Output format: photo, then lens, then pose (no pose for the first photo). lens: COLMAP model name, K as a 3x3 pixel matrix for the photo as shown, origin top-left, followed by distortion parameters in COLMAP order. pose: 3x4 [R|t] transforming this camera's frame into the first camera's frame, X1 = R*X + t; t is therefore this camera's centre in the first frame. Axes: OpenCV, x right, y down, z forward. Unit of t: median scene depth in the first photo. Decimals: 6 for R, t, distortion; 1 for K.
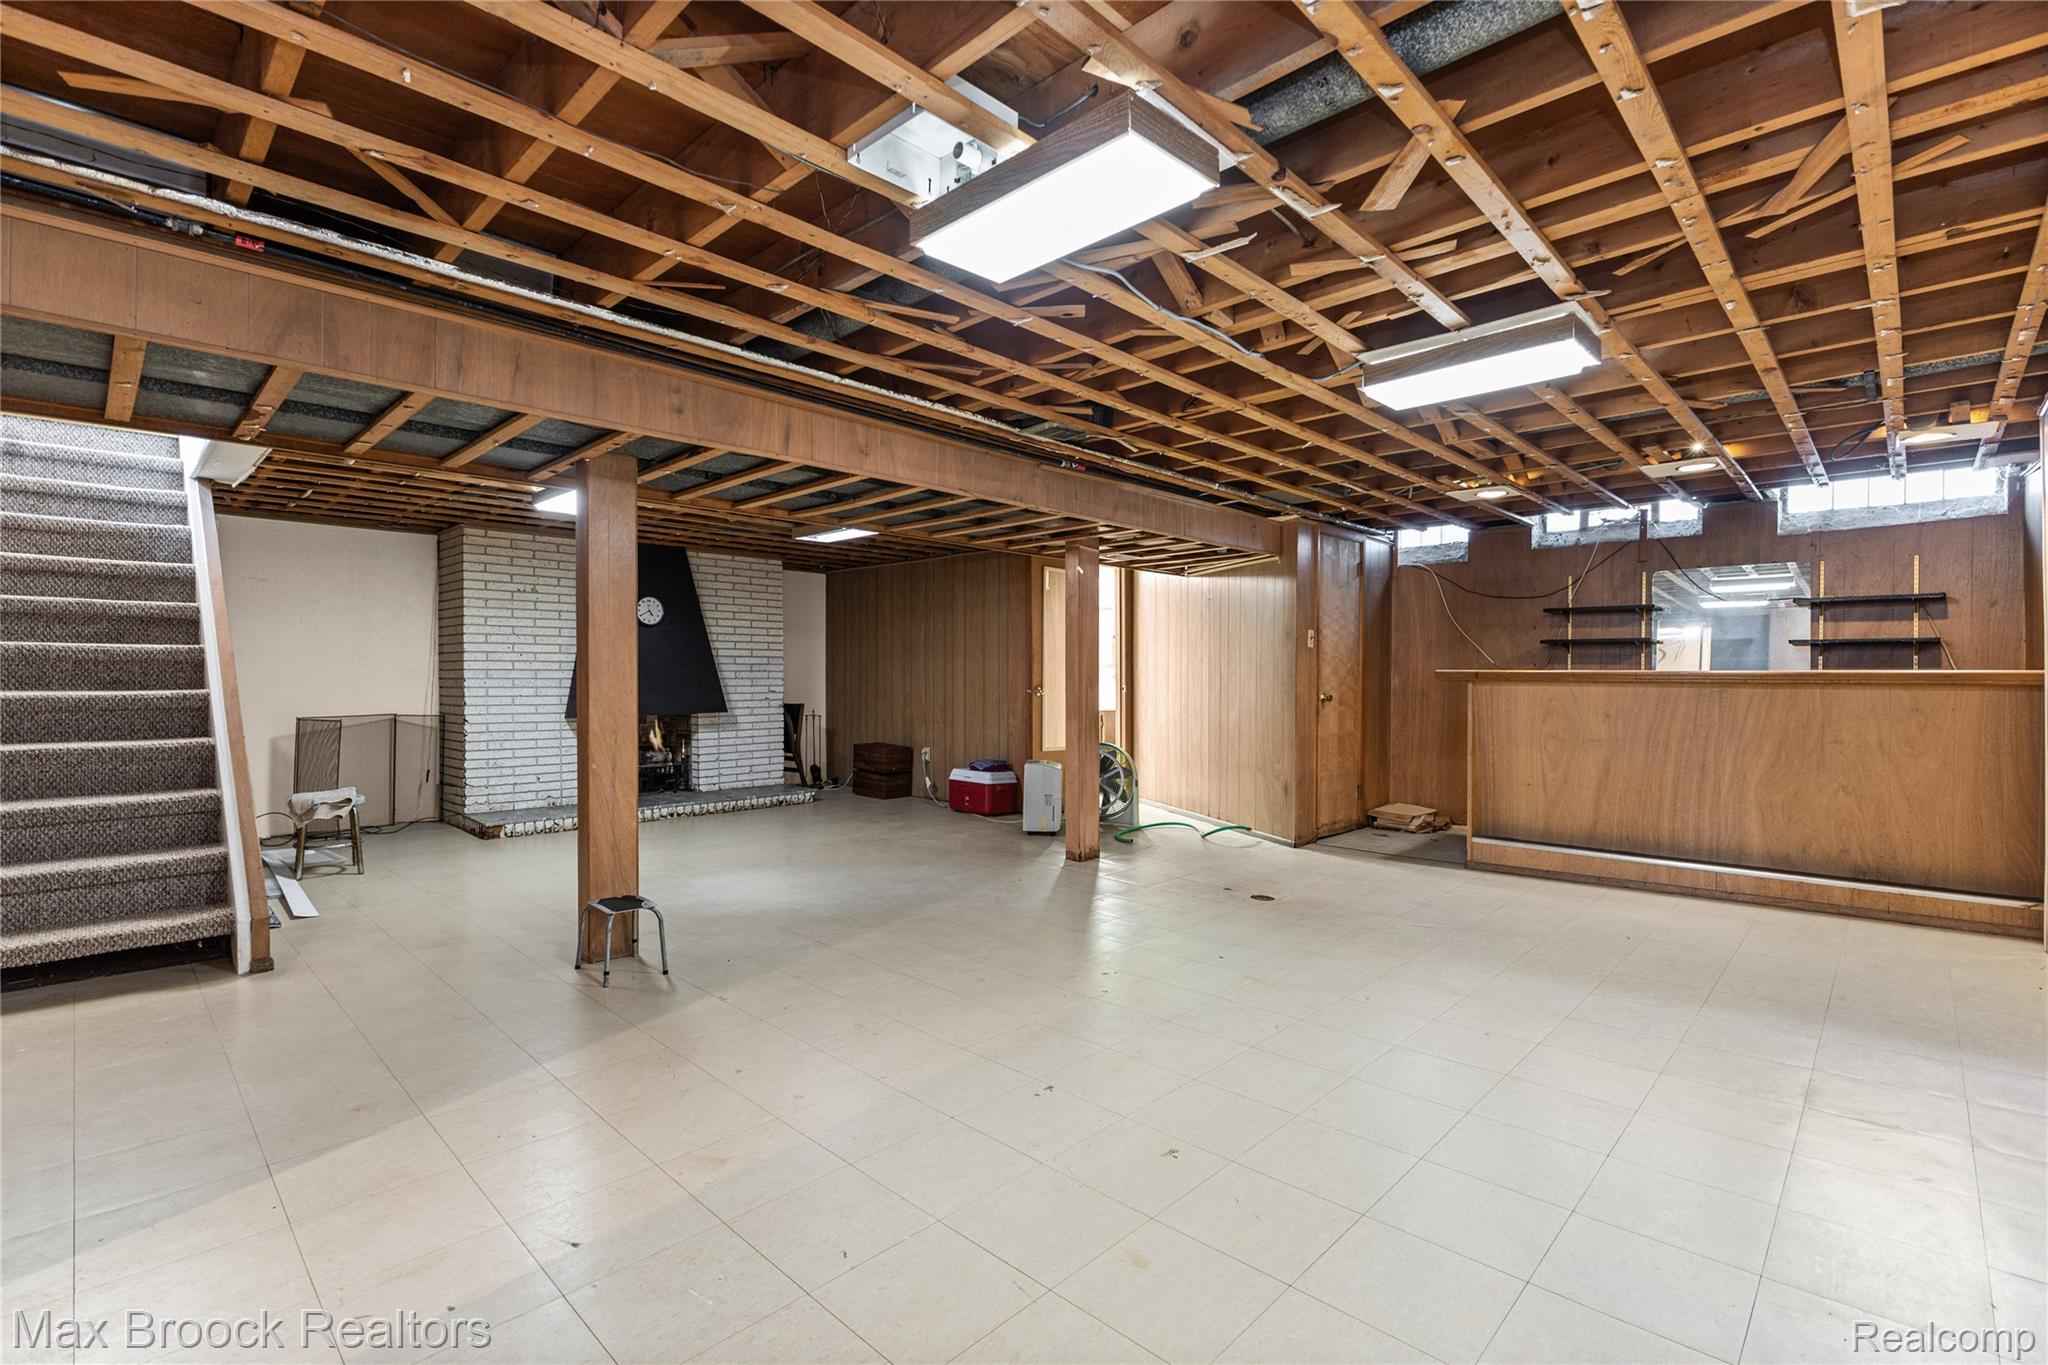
lens RADIAL K [[925.9, 0, 1026.0], [0, 925.9, 679.6], [0, 0, 1]] dist [0.000312, -0.000046]
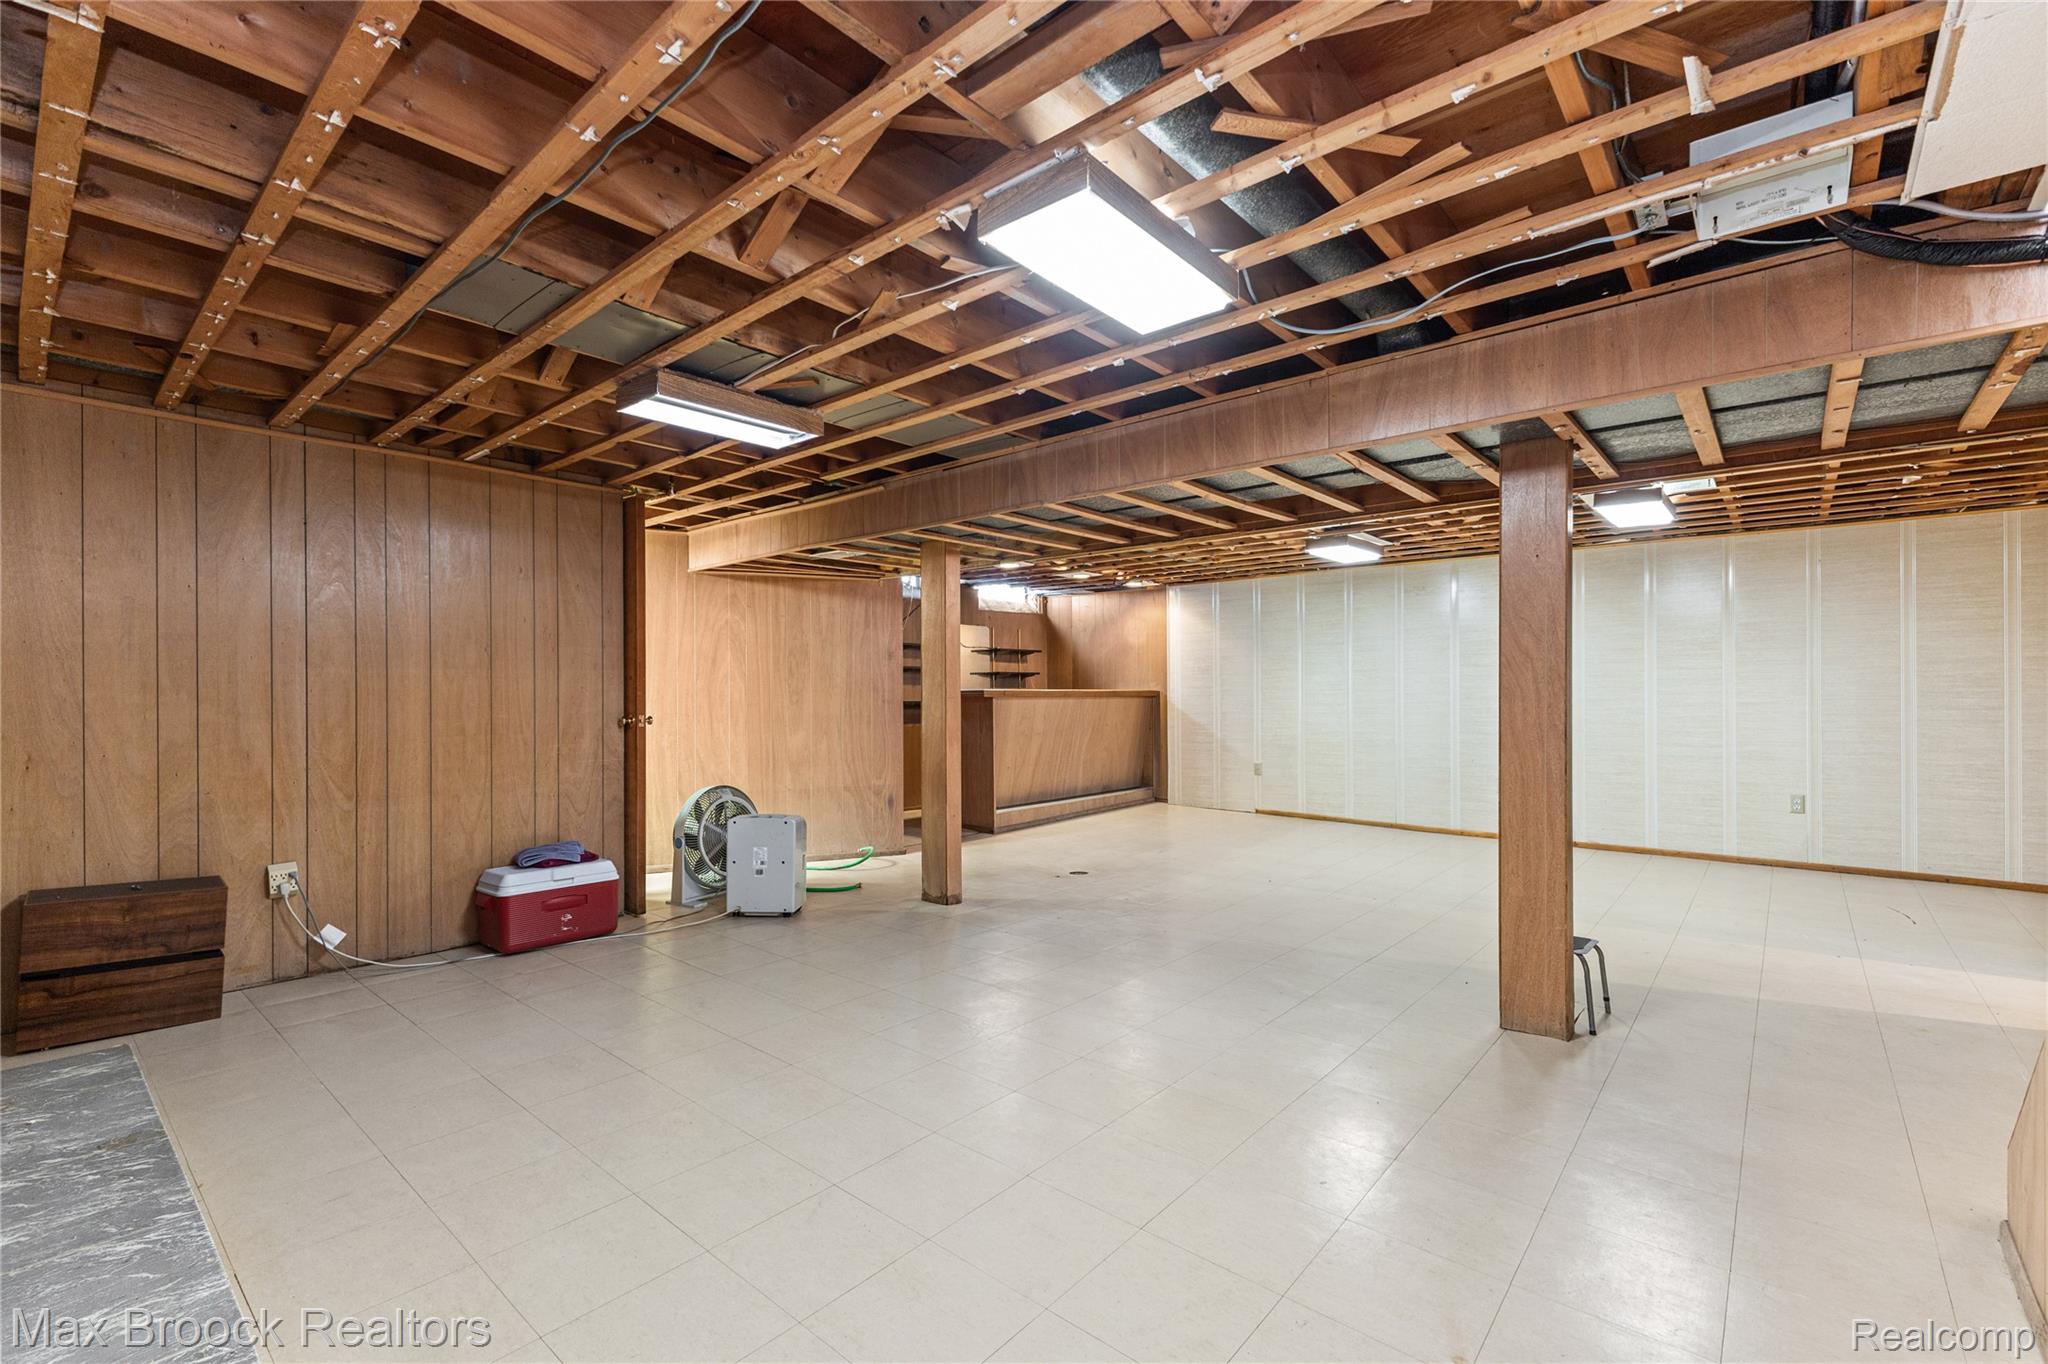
lens RADIAL K [[894.0, 0, 1029.9], [0, 894.0, 688.1], [0, 0, 1]] dist [0.001701, -0.000695]
pose [[-0.054929, 0.002539, 0.998487, -0.844177], [0.009388, 0.999954, -0.002026, -0.008259], [-0.998446, 0.009263, -0.054951, 1.025711]]
